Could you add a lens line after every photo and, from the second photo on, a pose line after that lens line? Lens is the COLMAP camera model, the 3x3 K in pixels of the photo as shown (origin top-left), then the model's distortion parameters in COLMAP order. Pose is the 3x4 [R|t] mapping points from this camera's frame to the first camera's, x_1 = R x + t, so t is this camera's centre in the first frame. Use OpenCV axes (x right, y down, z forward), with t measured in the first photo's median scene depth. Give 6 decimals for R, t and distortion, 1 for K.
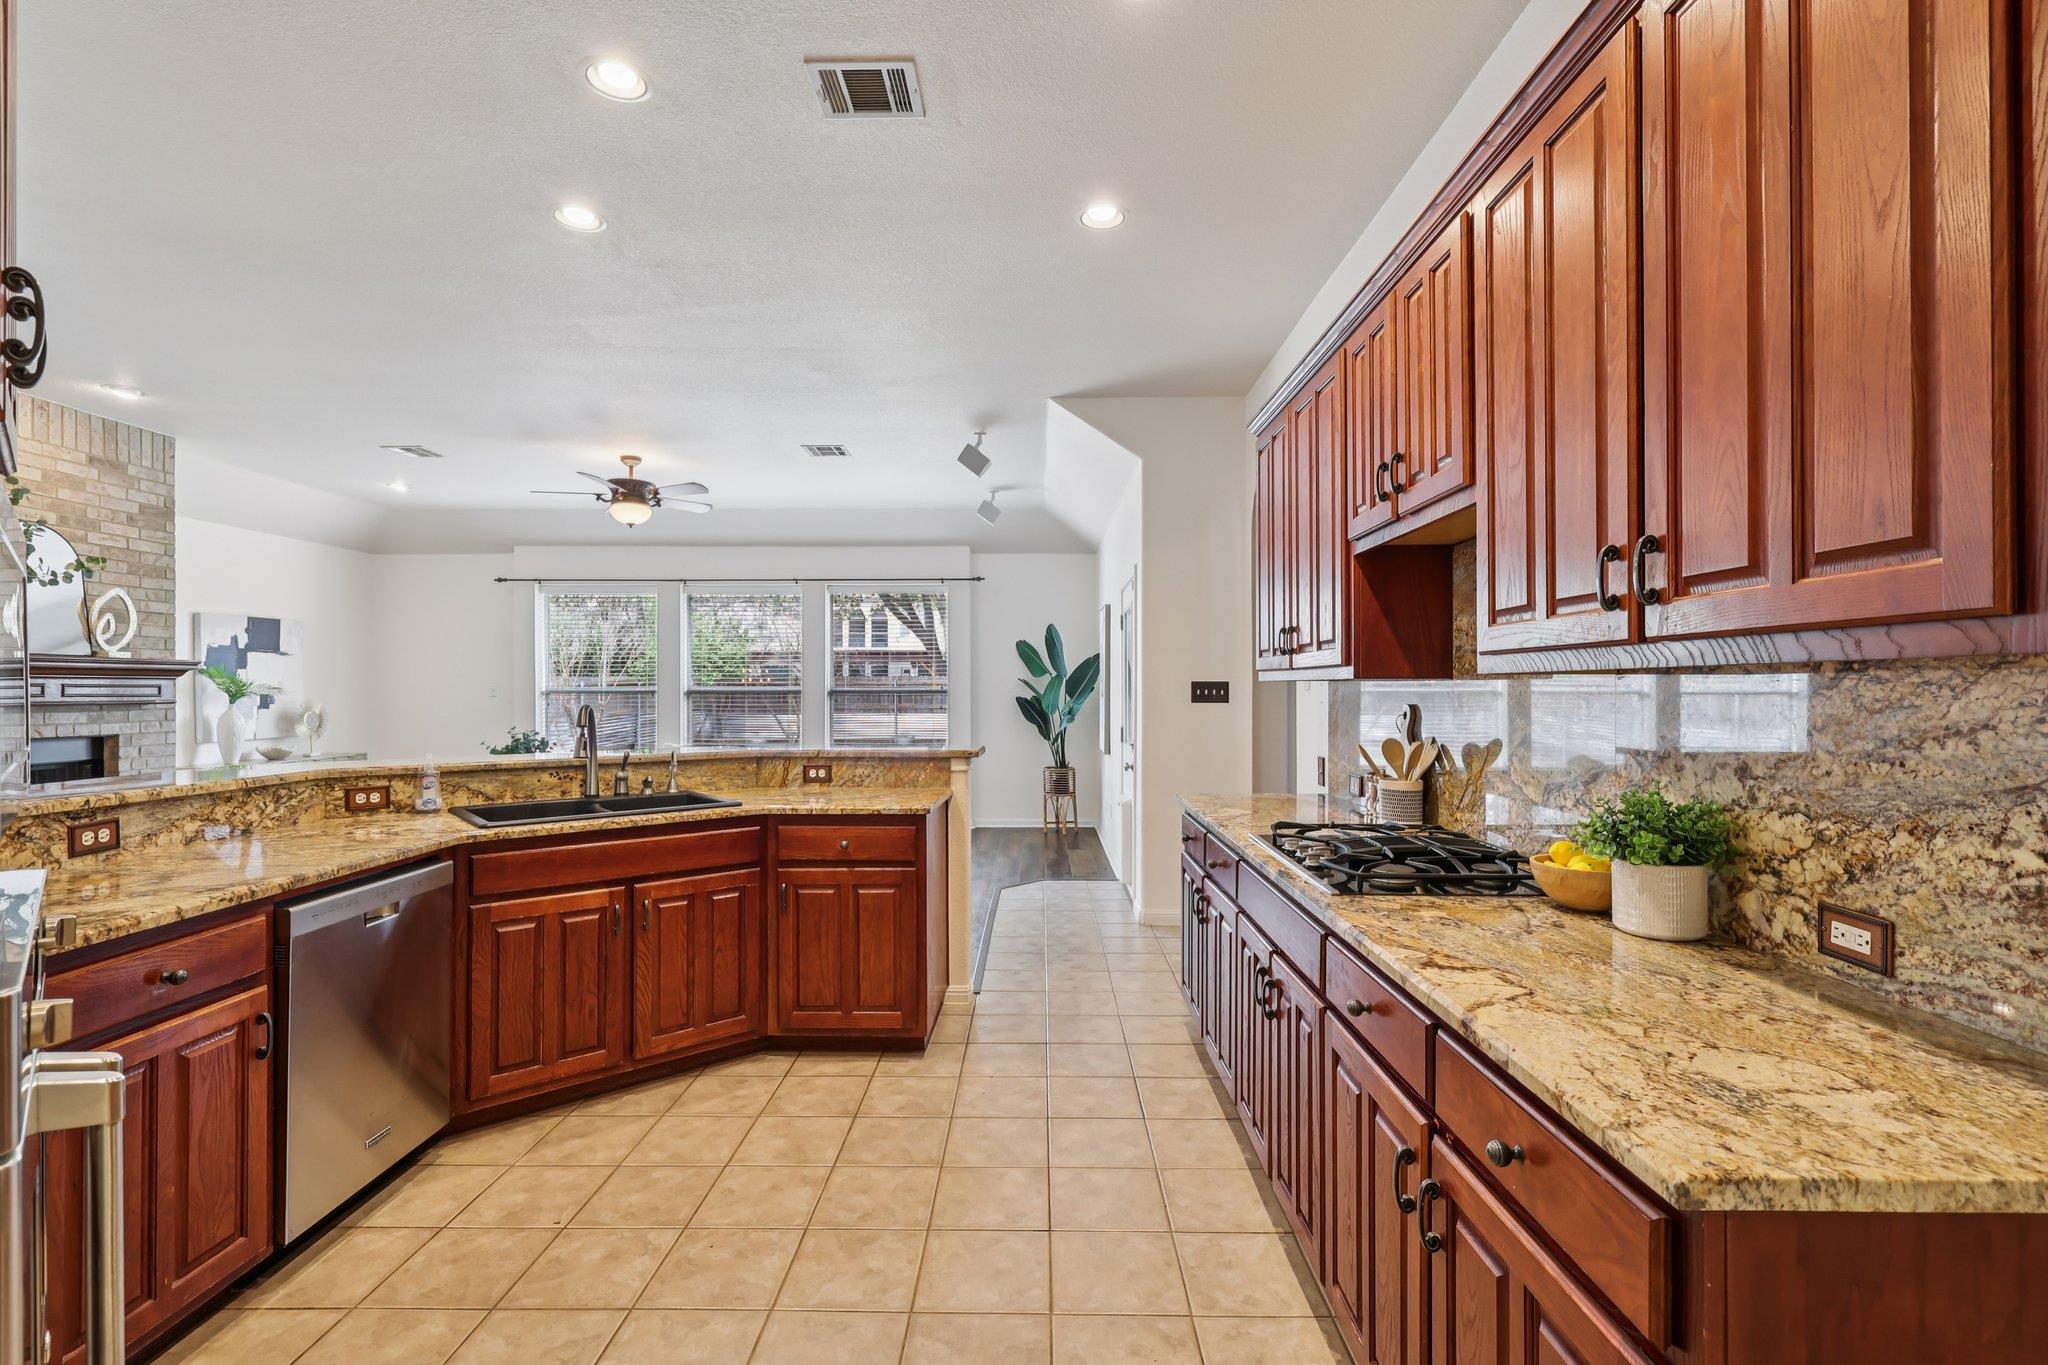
lens RADIAL K [[915.3, 0, 1024.0], [0, 915.3, 682.5], [0, 0, 1]] dist [-0.000176, -0.000023]
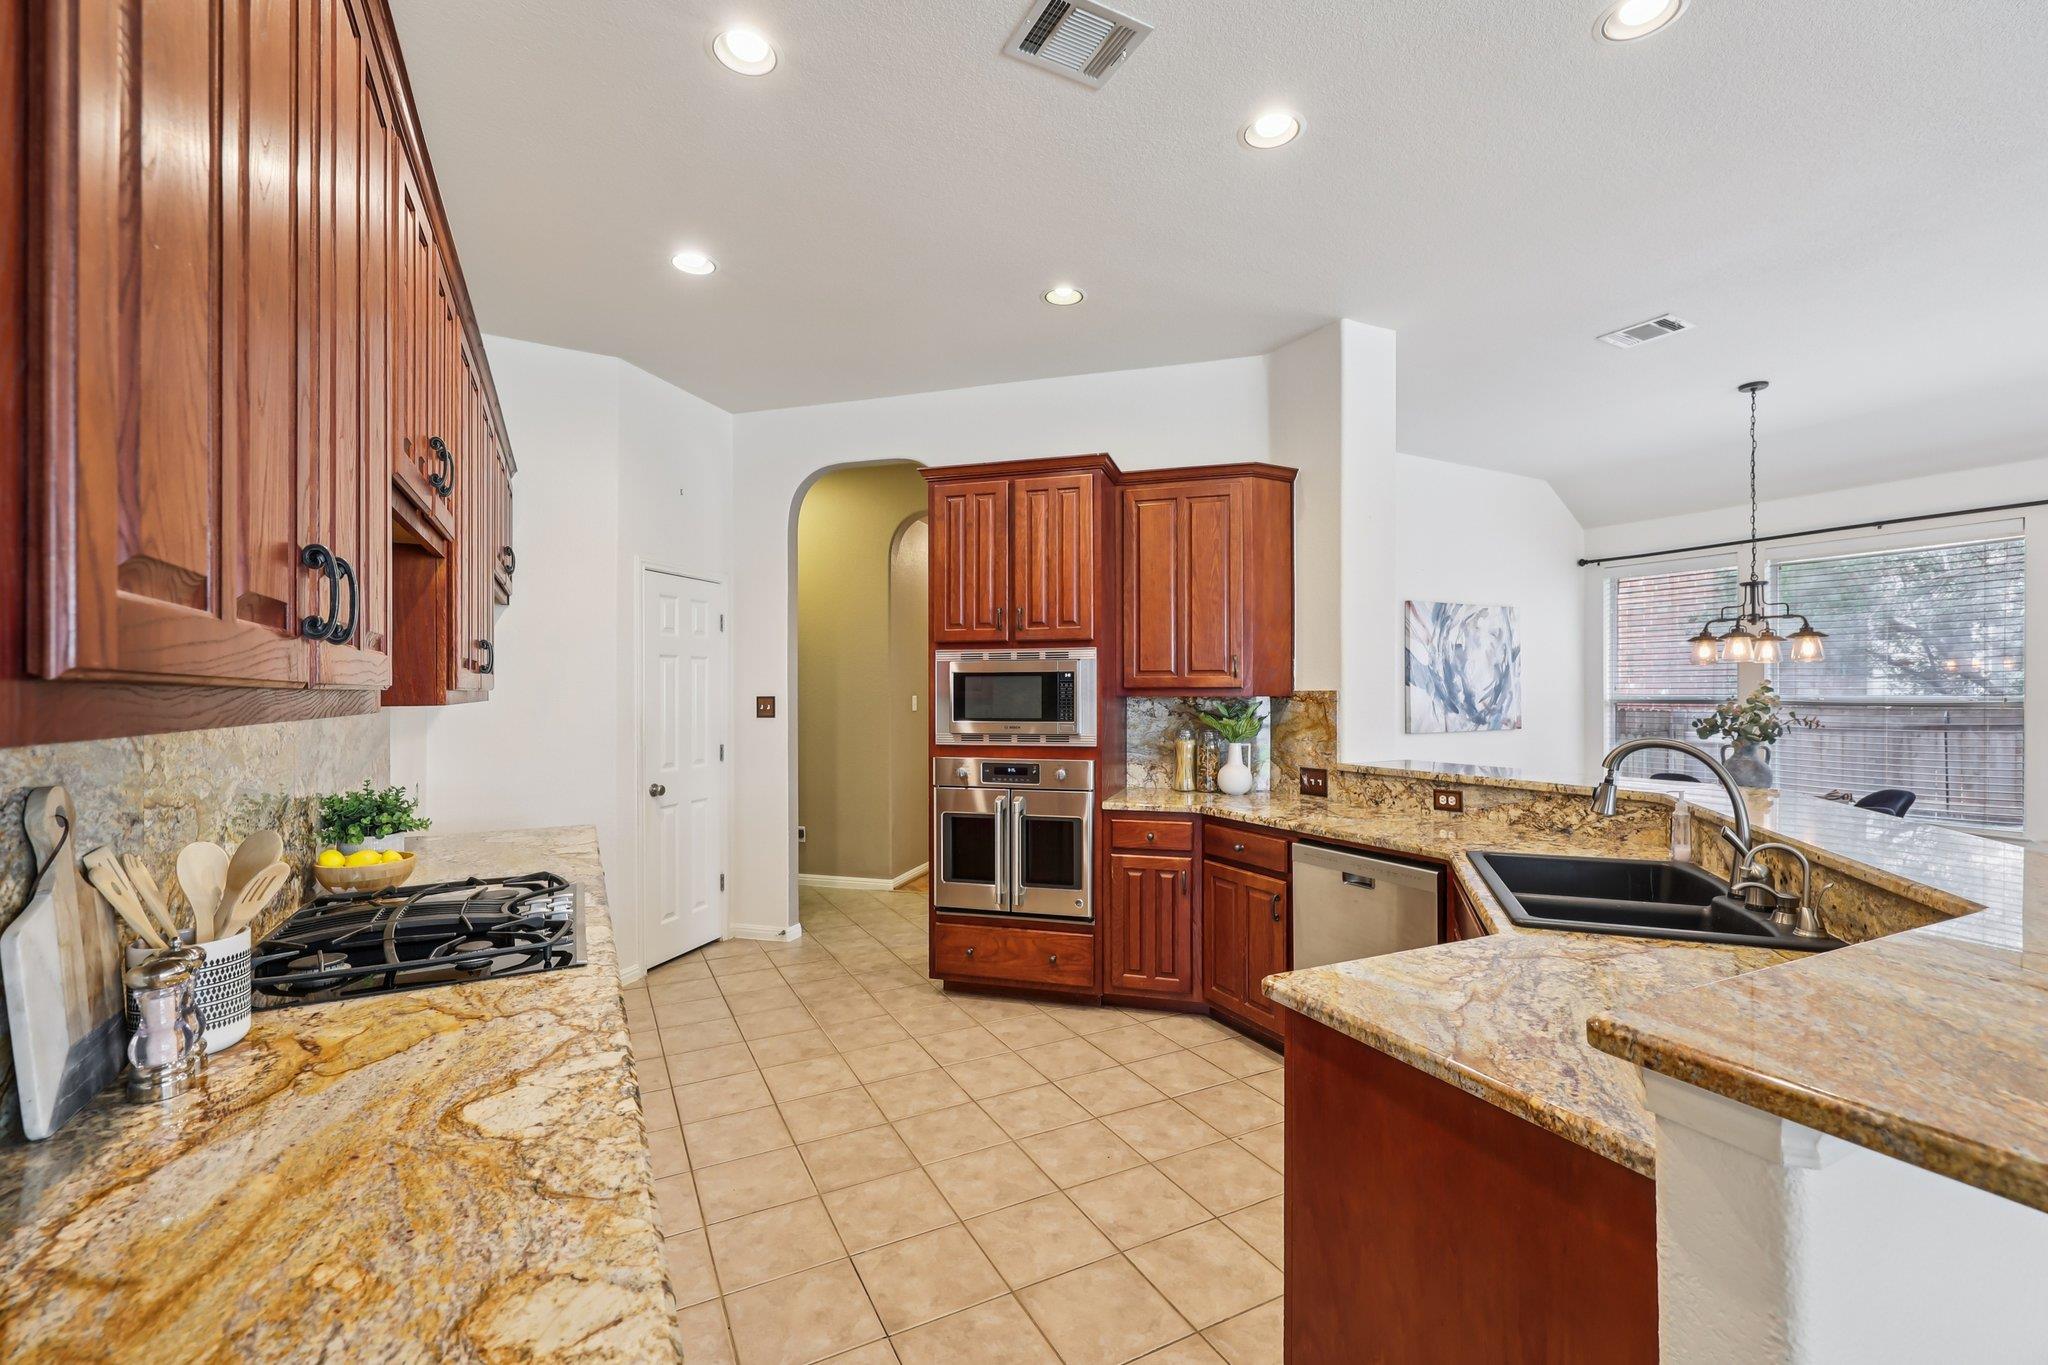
lens RADIAL K [[860.2, 0, 1028.5], [0, 860.2, 689.3], [0, 0, 1]] dist [0.002065, -0.000033]
pose [[-0.876015, 0.004041, -0.482267, 0.268061], [0.007720, 0.999954, -0.005645, -0.014325], [0.482222, -0.008668, -0.876006, 1.669071]]
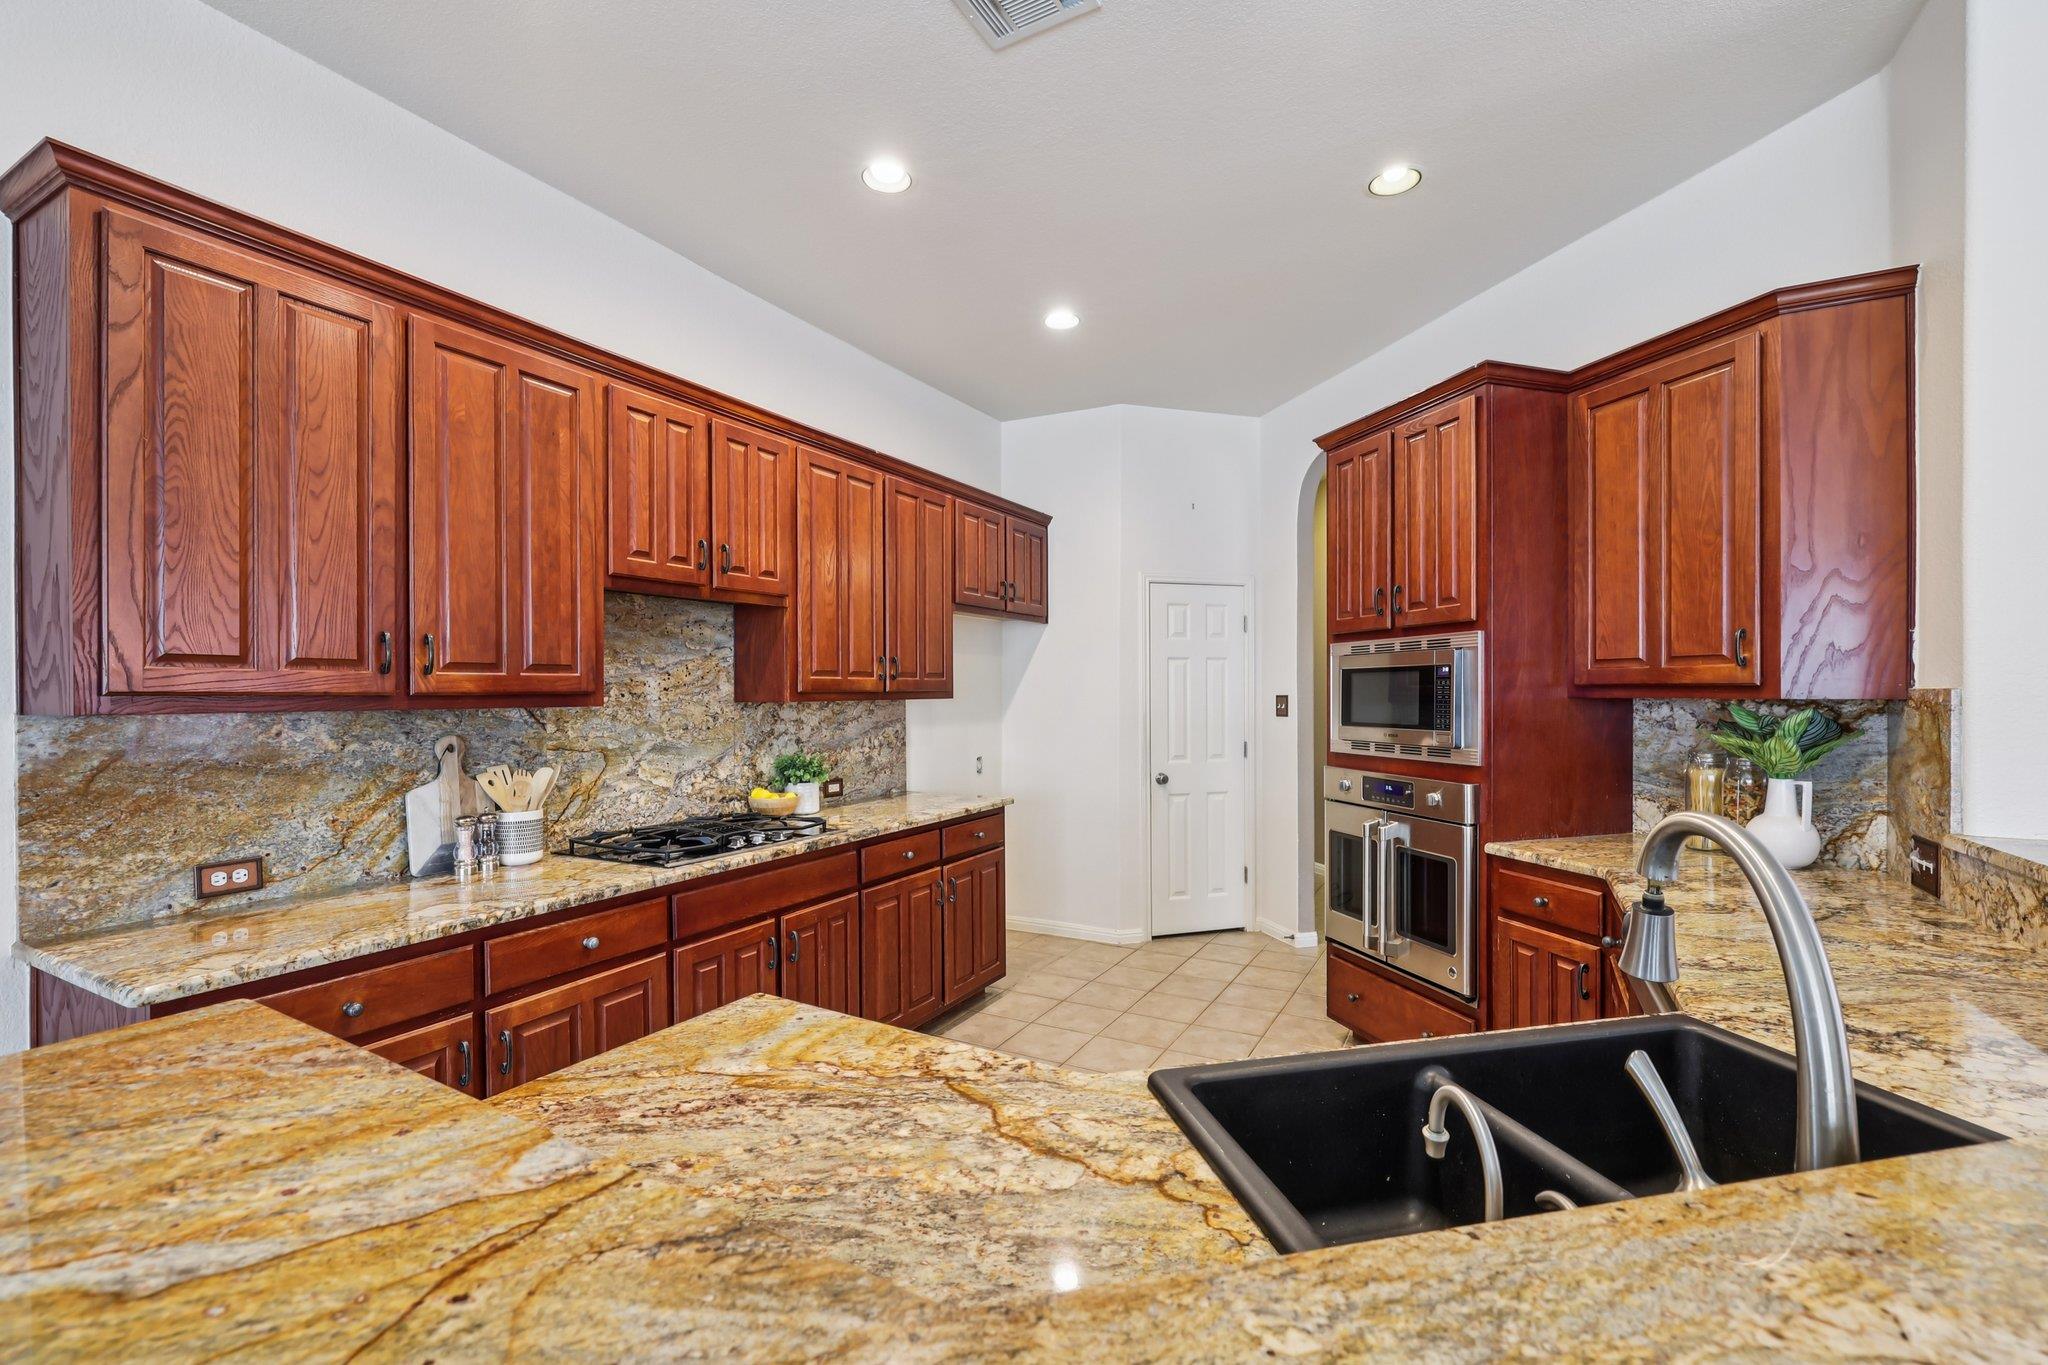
lens RADIAL K [[860.2, 0, 1028.5], [0, 860.2, 689.3], [0, 0, 1]] dist [0.002065, -0.000033]
pose [[-0.887170, 0.009259, 0.461350, -0.526654], [0.005936, 0.999945, -0.008653, -0.014105], [-0.461404, -0.004938, -0.887176, 1.653320]]
